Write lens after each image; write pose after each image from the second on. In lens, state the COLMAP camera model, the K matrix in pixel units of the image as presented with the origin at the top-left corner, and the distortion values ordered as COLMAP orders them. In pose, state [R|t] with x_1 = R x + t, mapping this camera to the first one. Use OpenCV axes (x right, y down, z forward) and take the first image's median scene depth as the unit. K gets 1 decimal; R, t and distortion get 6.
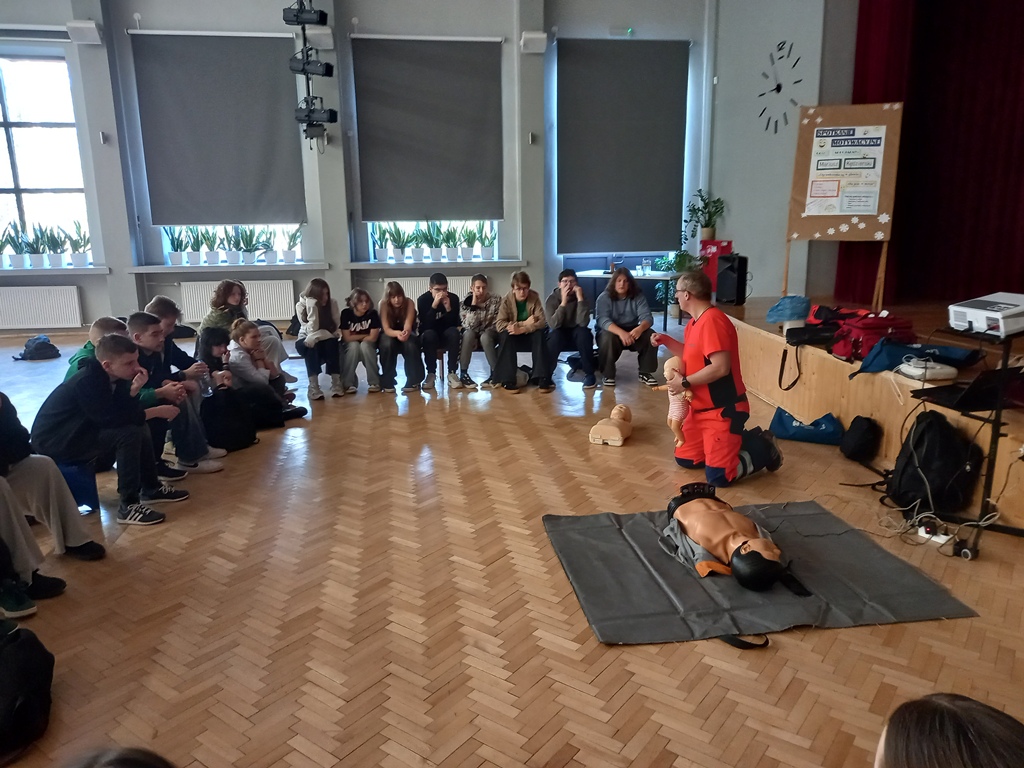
lens RADIAL K [[741.6, 0, 512.0], [0, 741.6, 384.0], [0, 0, 1]] dist [0.020375, -0.026474]
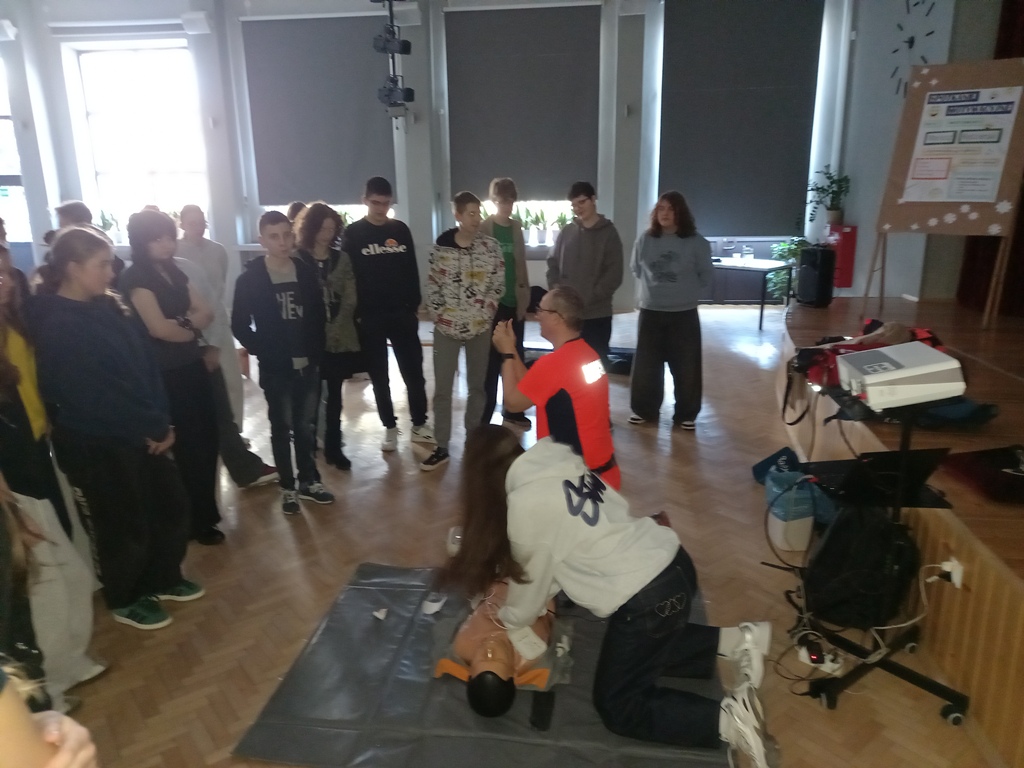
lens RADIAL K [[741.6, 0, 512.0], [0, 741.6, 384.0], [0, 0, 1]] dist [0.020375, -0.026474]
pose [[0.963630, 0.066267, -0.258893, 0.204695], [-0.056304, 0.997366, 0.045717, -0.041010], [0.261241, -0.029478, 0.964823, 0.097760]]
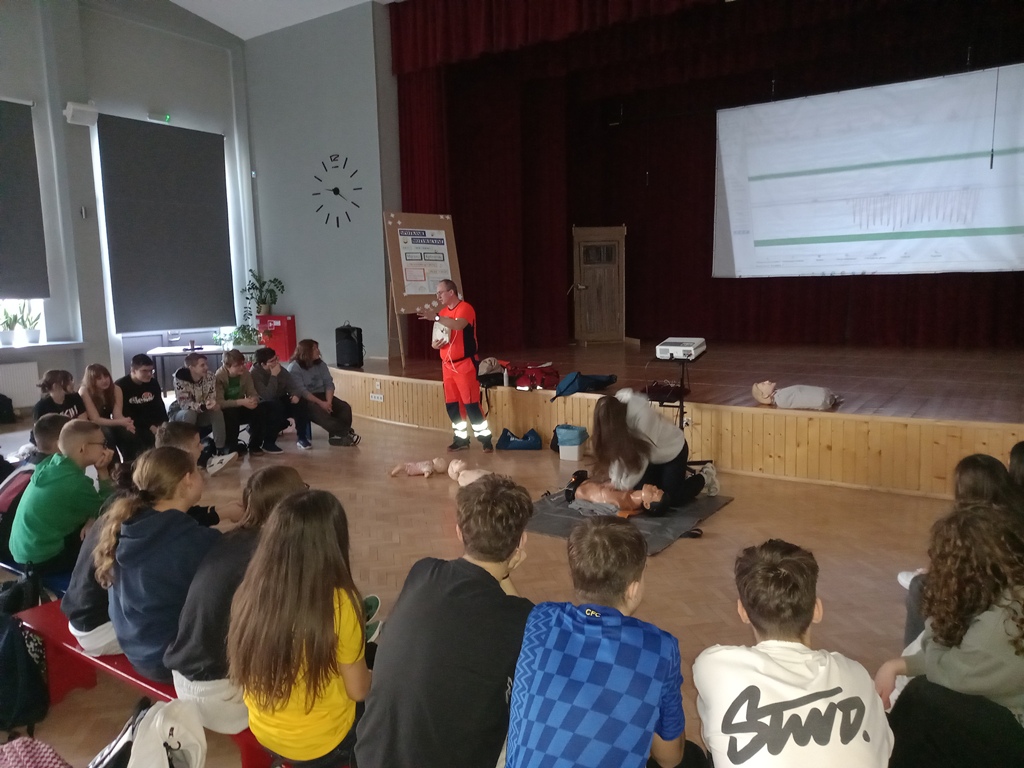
lens RADIAL K [[741.6, 0, 512.0], [0, 741.6, 384.0], [0, 0, 1]] dist [0.020375, -0.026474]
pose [[0.677959, -0.093469, 0.729133, -0.431685], [0.162695, 0.986364, -0.024832, -0.011307], [-0.716869, 0.135461, 0.683922, 0.006996]]
